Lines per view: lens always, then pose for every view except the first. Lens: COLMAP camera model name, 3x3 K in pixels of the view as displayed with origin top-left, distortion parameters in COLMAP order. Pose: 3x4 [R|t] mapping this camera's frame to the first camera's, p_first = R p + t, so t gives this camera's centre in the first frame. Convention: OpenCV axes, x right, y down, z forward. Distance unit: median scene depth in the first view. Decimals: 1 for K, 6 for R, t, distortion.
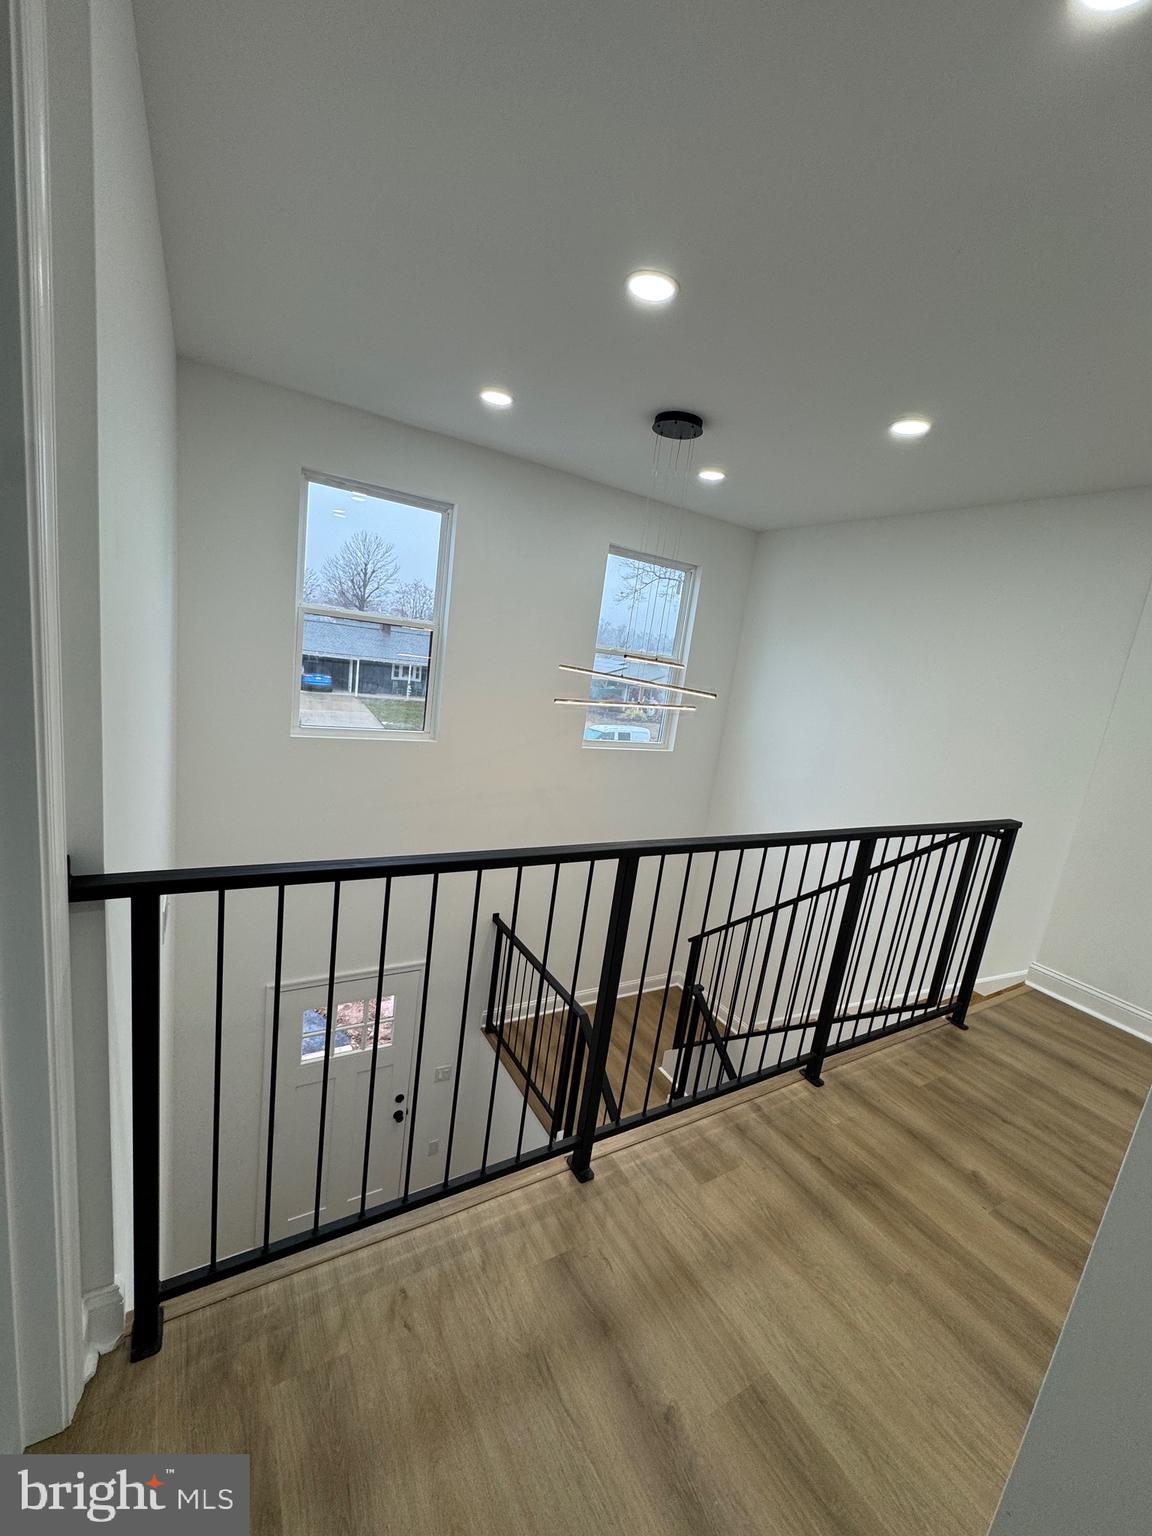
lens RADIAL K [[611.3, 0, 577.2], [0, 611.3, 767.7], [0, 0, 1]] dist [-0.002995, -0.000072]
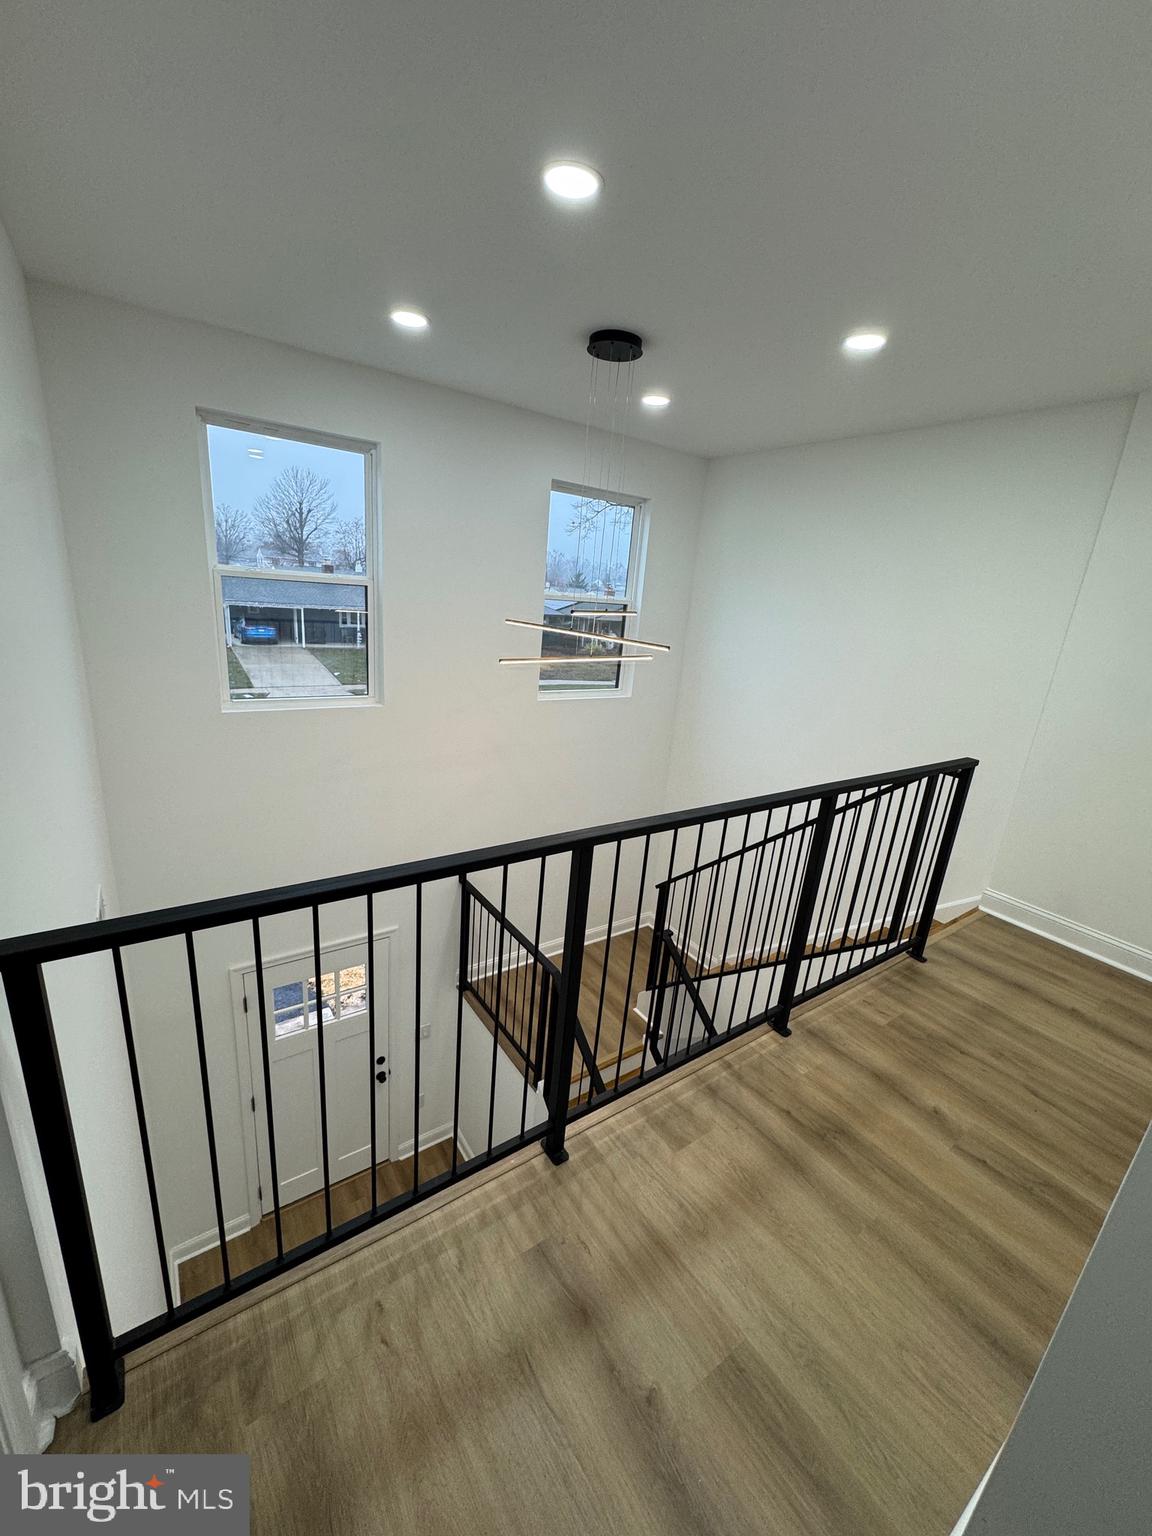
lens RADIAL K [[611.3, 0, 577.2], [0, 611.3, 767.7], [0, 0, 1]] dist [-0.002995, -0.000072]
pose [[0.996261, -0.067606, 0.053796, 0.031382], [0.061733, 0.992637, 0.104216, -0.066640], [-0.060446, -0.100505, 0.993099, 0.074314]]
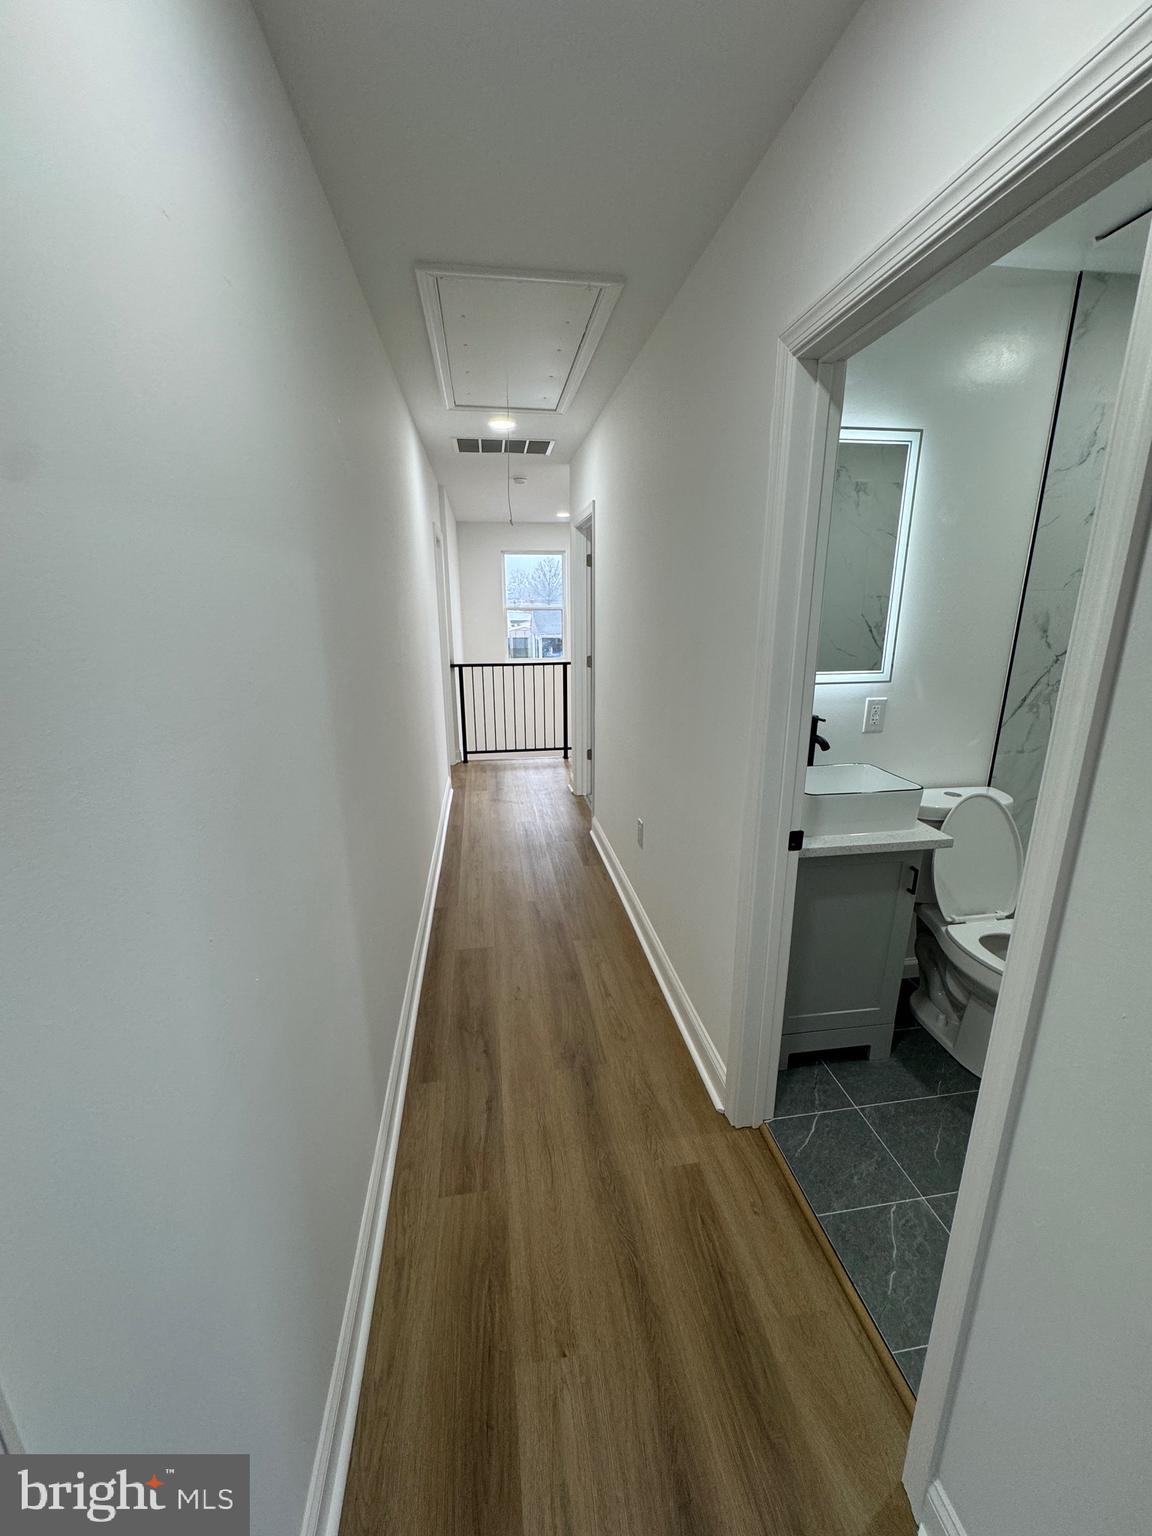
lens RADIAL K [[611.3, 0, 577.2], [0, 611.3, 767.7], [0, 0, 1]] dist [-0.002995, -0.000072]
pose [[0.917507, -0.034190, -0.396247, 1.540920], [0.053577, 0.997842, 0.037959, 0.602660], [0.394094, -0.056057, 0.917359, -2.355275]]
